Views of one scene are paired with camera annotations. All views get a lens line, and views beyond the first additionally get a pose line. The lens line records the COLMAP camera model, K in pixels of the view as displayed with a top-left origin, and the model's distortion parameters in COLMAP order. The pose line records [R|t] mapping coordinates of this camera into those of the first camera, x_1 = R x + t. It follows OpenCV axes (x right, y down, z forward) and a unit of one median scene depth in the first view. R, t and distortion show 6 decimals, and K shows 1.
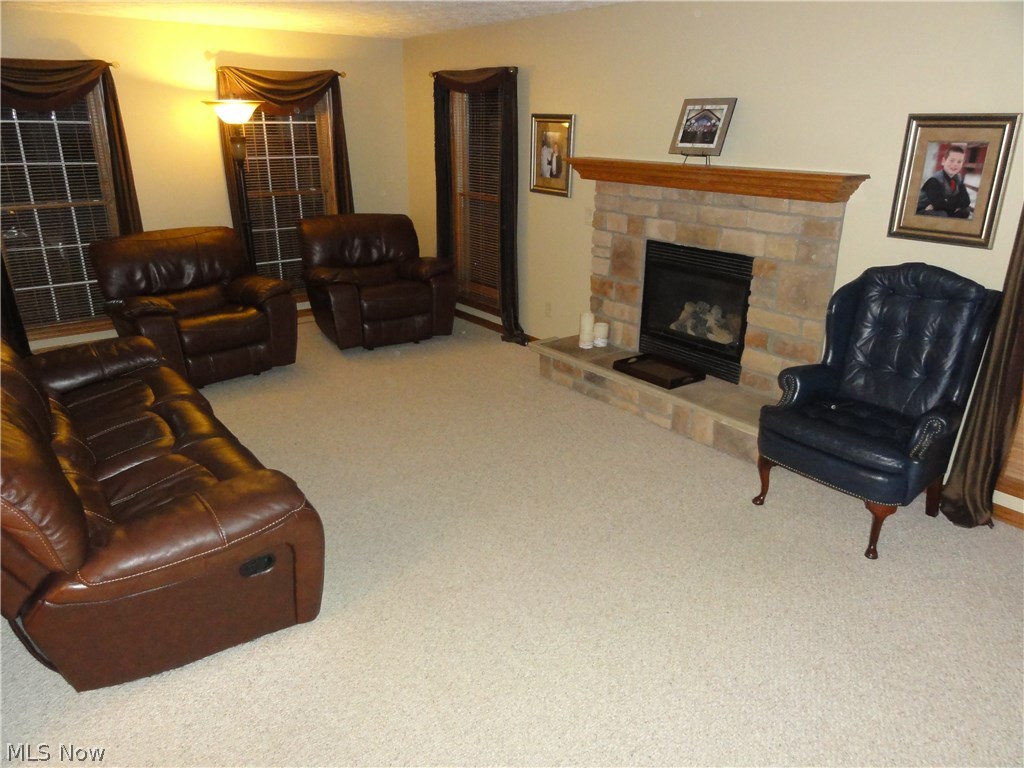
lens RADIAL K [[721.2, 0, 512.0], [0, 721.2, 384.0], [0, 0, 1]] dist [-0.003405, 0.004367]
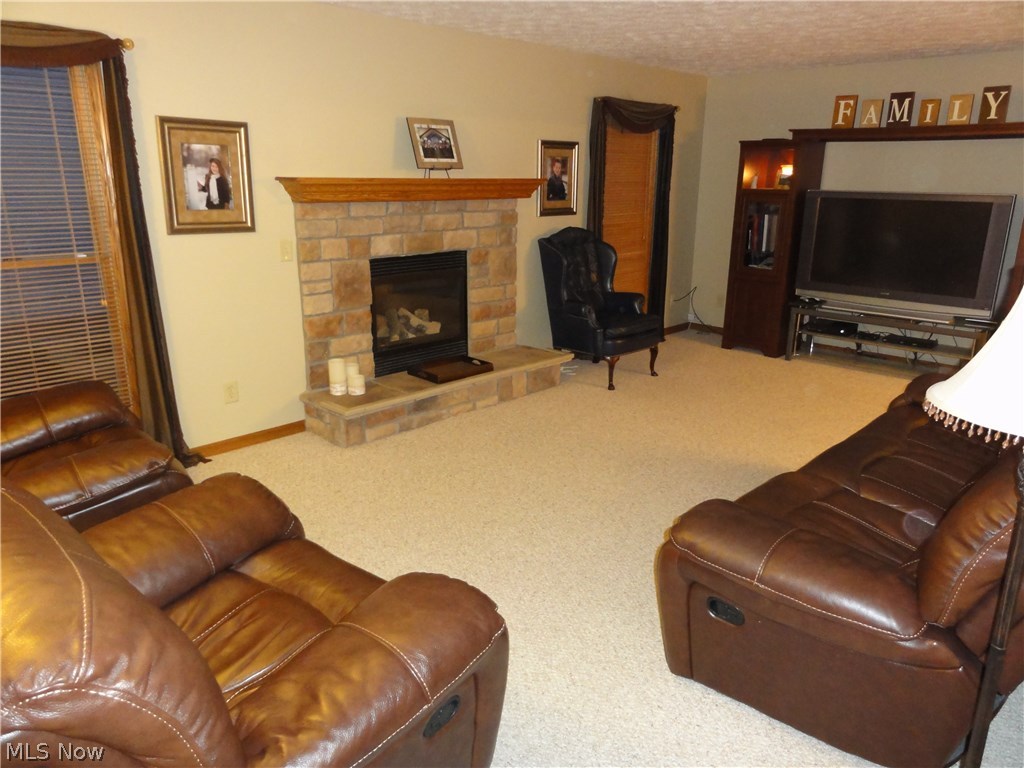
lens RADIAL K [[721.2, 0, 512.0], [0, 721.2, 384.0], [0, 0, 1]] dist [-0.003405, 0.004367]
pose [[-0.157085, -0.288814, 0.944410, -0.876923], [0.324311, 0.888164, 0.325557, -0.335891], [-0.932816, 0.357423, -0.045852, 1.026143]]
